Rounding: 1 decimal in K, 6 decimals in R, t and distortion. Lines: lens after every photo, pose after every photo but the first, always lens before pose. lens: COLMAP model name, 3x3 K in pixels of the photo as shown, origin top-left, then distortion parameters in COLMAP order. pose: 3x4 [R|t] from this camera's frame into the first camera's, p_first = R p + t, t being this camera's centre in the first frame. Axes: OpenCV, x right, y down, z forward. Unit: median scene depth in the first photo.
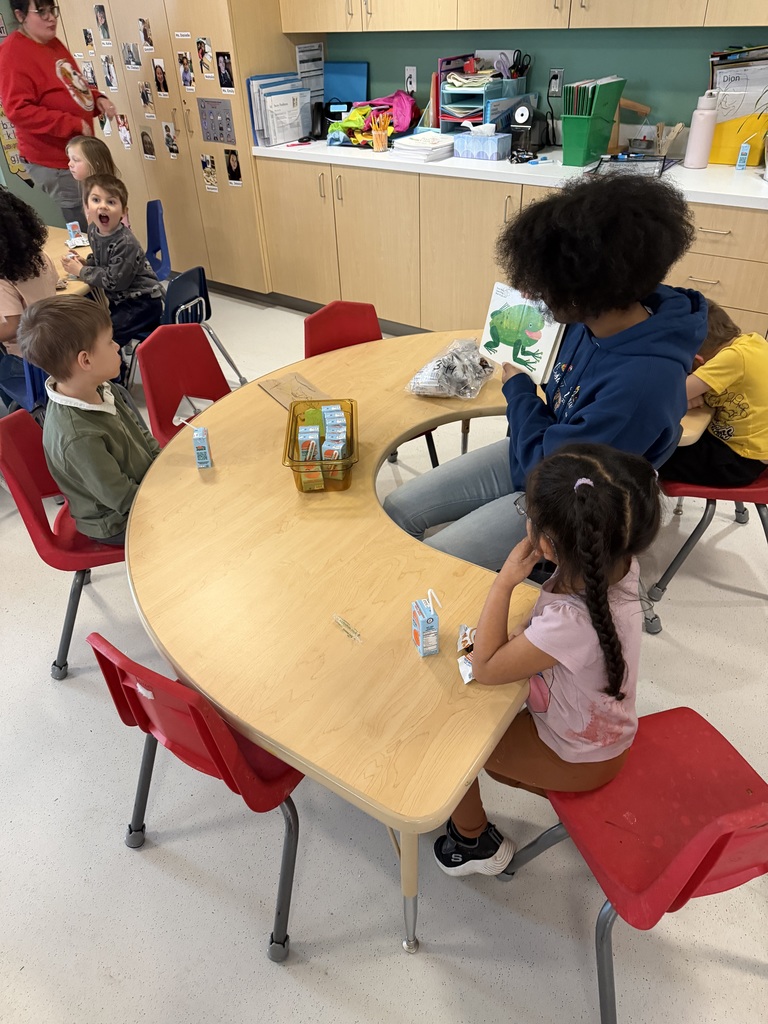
lens RADIAL K [[722.5, 0, 384.2], [0, 722.5, 514.7], [0, 0, 1]] dist [0.000803, 0.003964]
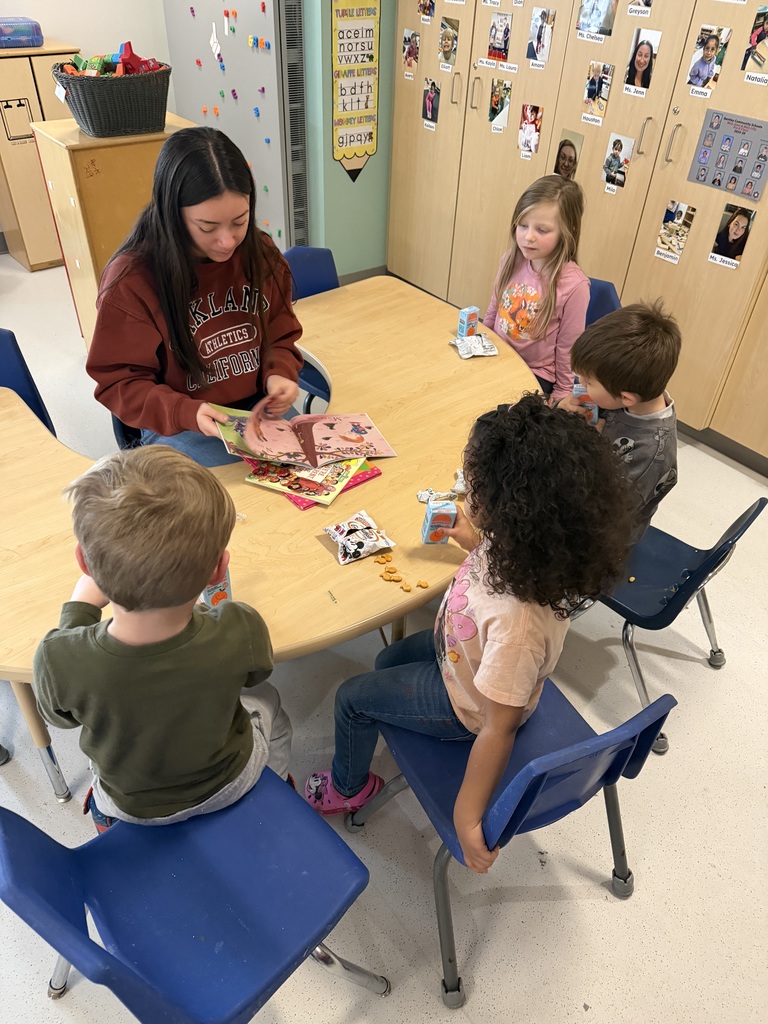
lens RADIAL K [[722.5, 0, 384.9], [0, 722.5, 510.1], [0, 0, 1]] dist [0.000803, 0.003964]
pose [[0.962291, 0.222911, -0.155908, -0.332603], [-0.211330, 0.973491, 0.087494, -0.251809], [0.171278, -0.051247, 0.983889, 0.358946]]
